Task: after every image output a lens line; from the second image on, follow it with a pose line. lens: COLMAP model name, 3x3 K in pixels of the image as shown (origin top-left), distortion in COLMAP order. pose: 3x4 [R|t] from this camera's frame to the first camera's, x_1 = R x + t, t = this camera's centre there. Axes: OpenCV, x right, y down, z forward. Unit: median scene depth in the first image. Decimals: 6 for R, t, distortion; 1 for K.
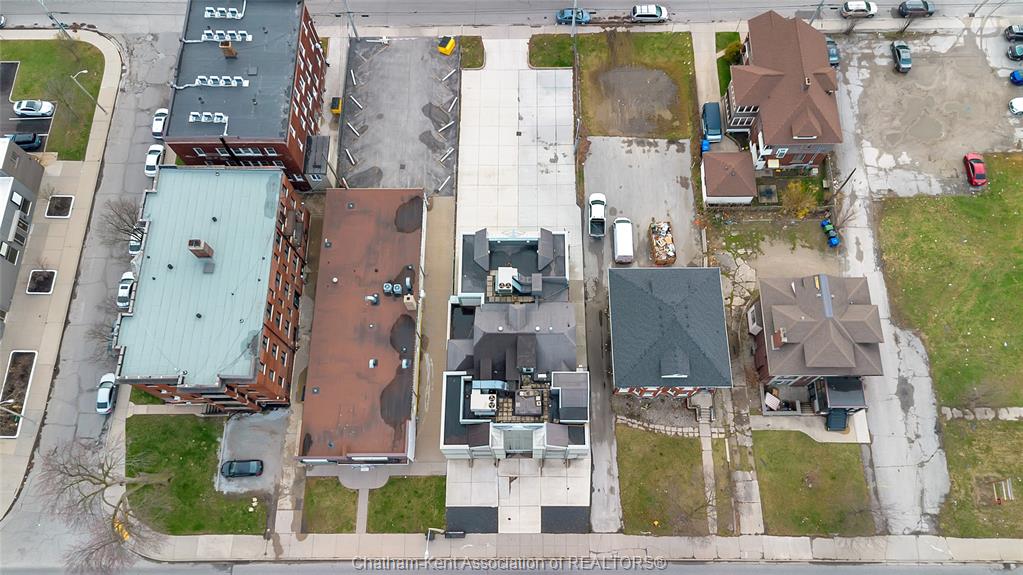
lens RADIAL K [[764.1, 0, 511.5], [0, 764.1, 287.5], [0, 0, 1]] dist [0.041677, 0.000651]
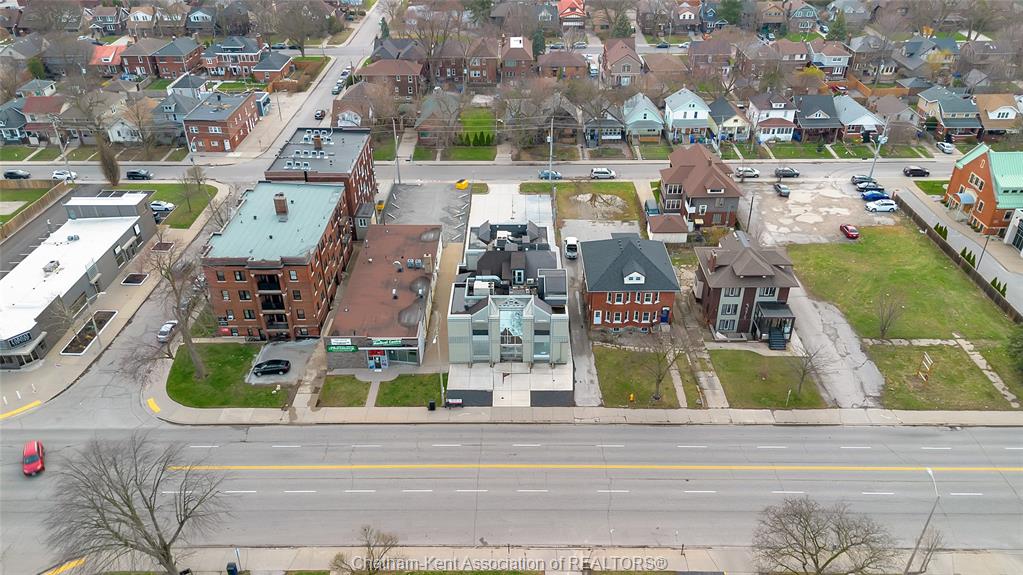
lens RADIAL K [[745.4, 0, 511.5], [0, 745.4, 287.5], [0, 0, 1]] dist [0.066554, -0.001479]
pose [[0.999945, 0.009996, 0.003183, 0.005320], [-0.005883, 0.785541, -0.618781, 0.842084], [-0.008686, 0.618729, 0.785557, 0.034420]]
